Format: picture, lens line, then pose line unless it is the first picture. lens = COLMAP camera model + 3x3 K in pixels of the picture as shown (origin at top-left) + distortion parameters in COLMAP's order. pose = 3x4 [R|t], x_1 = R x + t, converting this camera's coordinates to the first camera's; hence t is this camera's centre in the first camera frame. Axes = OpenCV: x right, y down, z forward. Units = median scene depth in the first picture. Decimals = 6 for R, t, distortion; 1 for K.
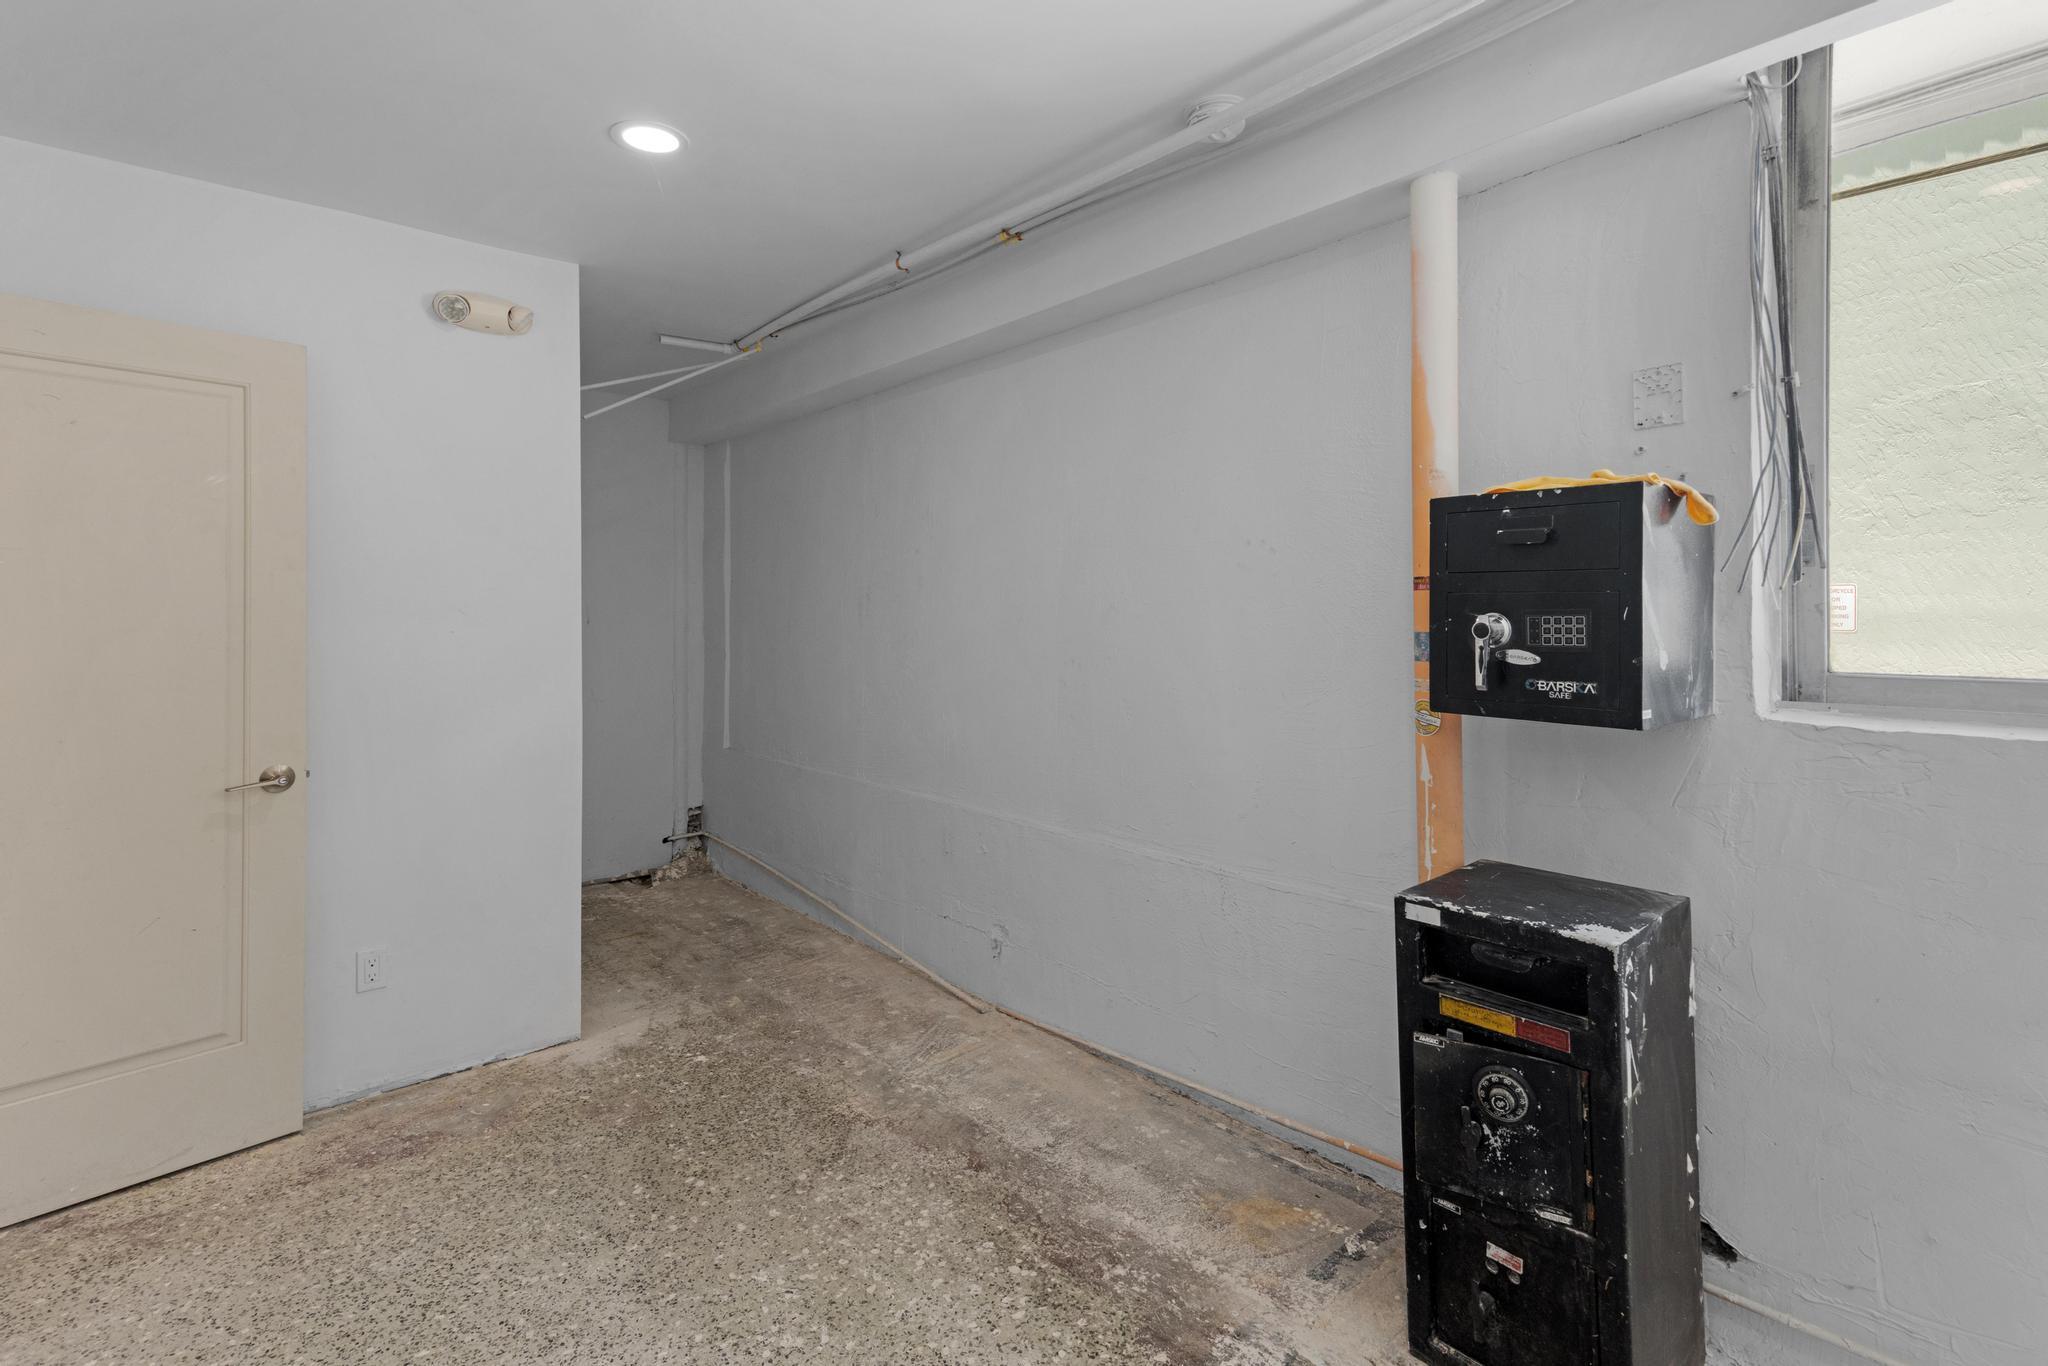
lens RADIAL K [[1003.8, 0, 1077.2], [0, 1003.8, 618.3], [0, 0, 1]] dist [0.002346, 0.001046]
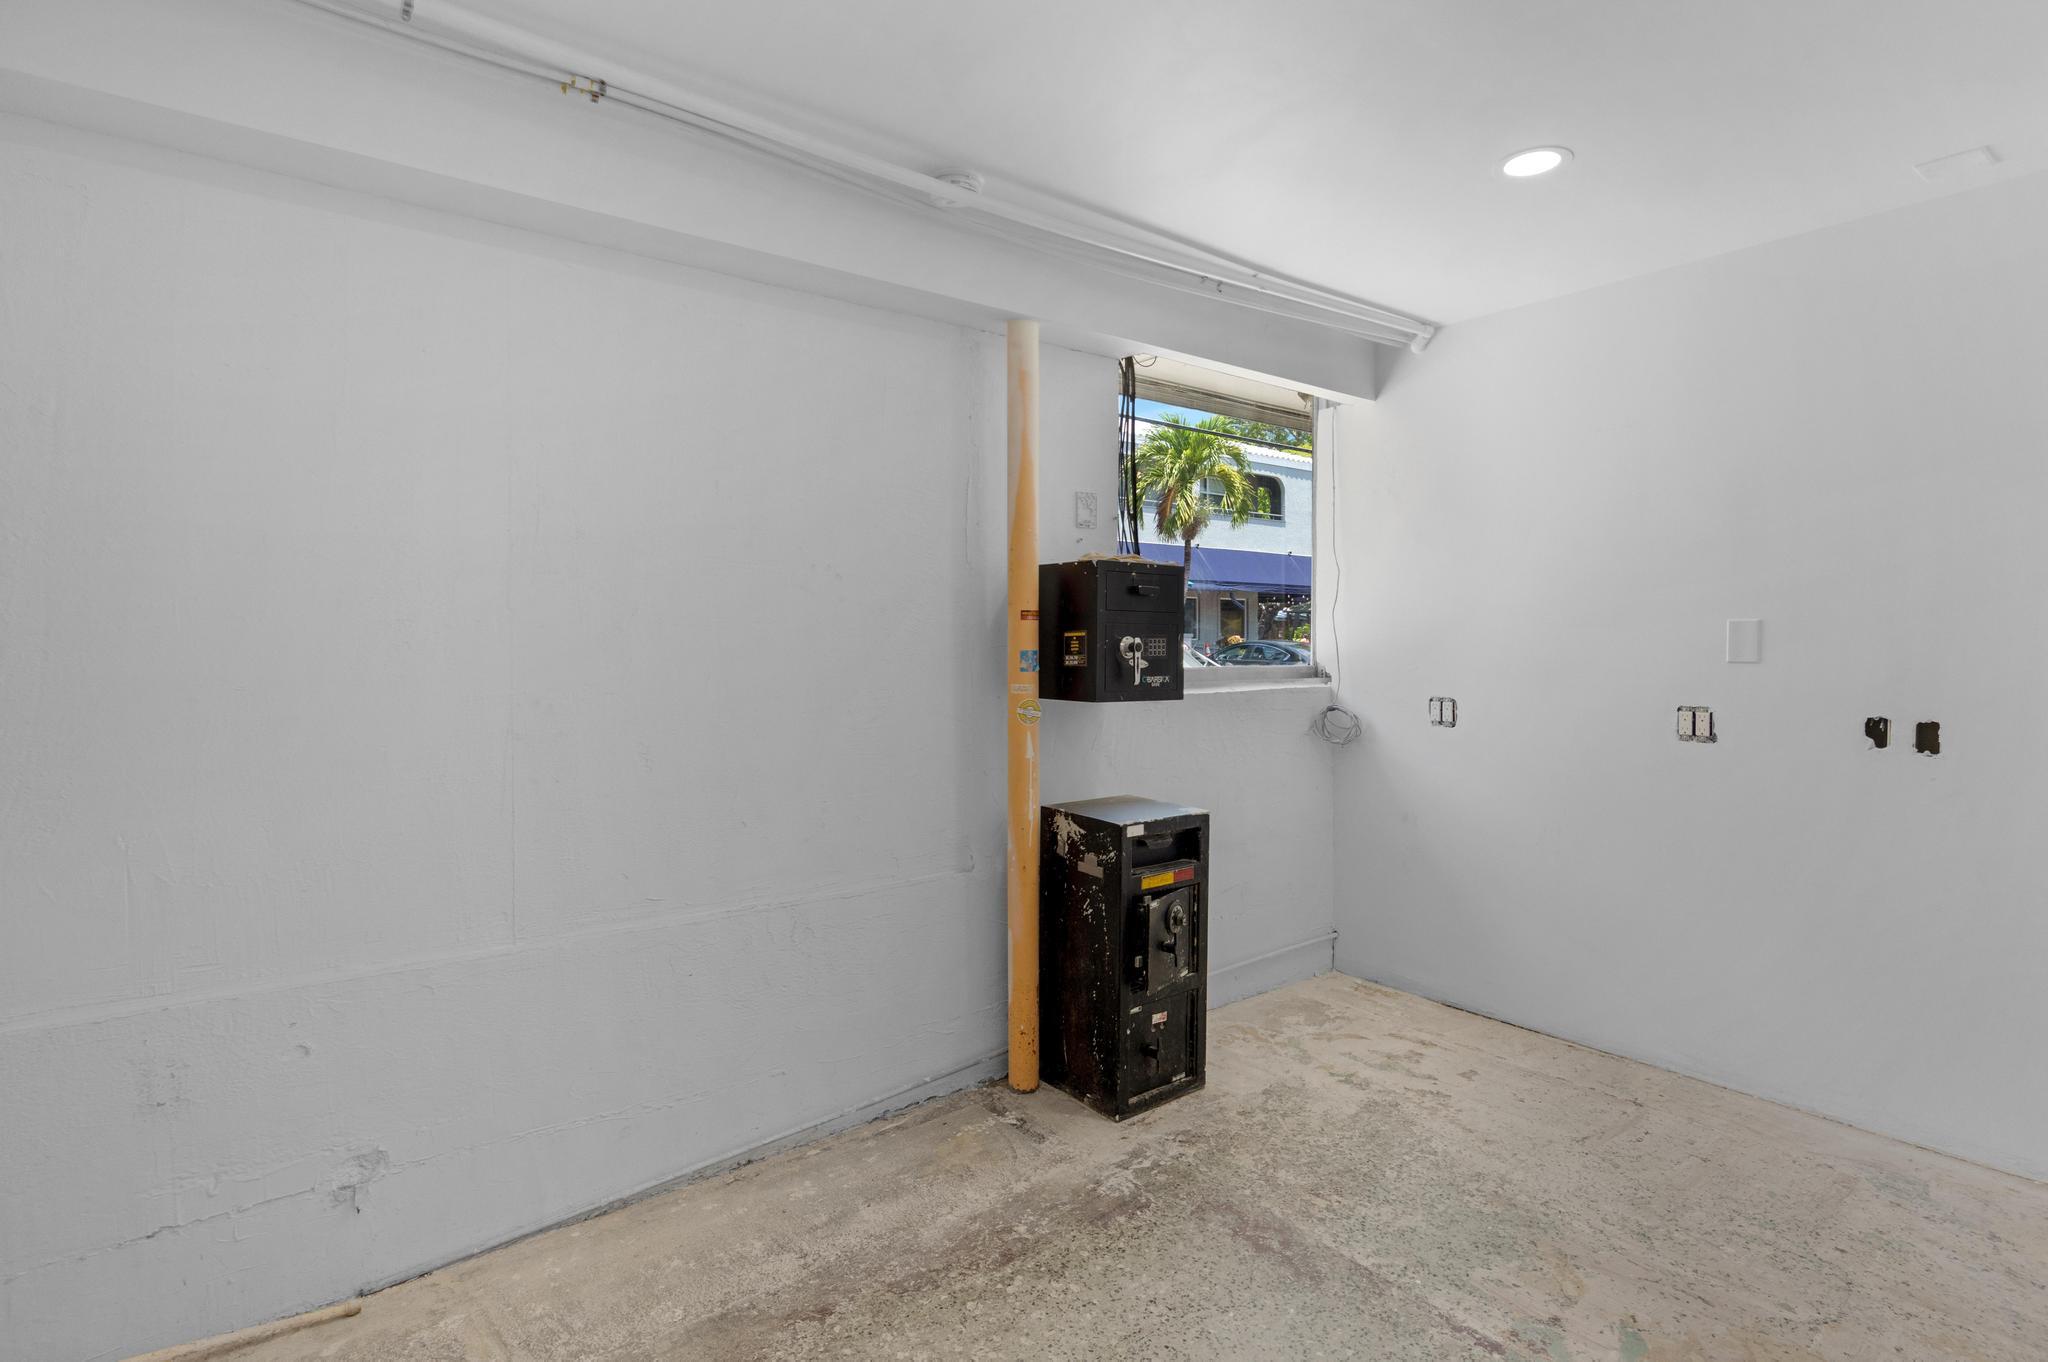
lens RADIAL K [[1003.8, 0, 1035.5], [0, 1003.8, 666.3], [0, 0, 1]] dist [0.002346, 0.001046]
pose [[0.066035, -0.023343, 0.997544, -0.848007], [0.004776, 0.999722, 0.023078, 0.002790], [-0.997806, 0.003241, 0.066128, 0.735755]]
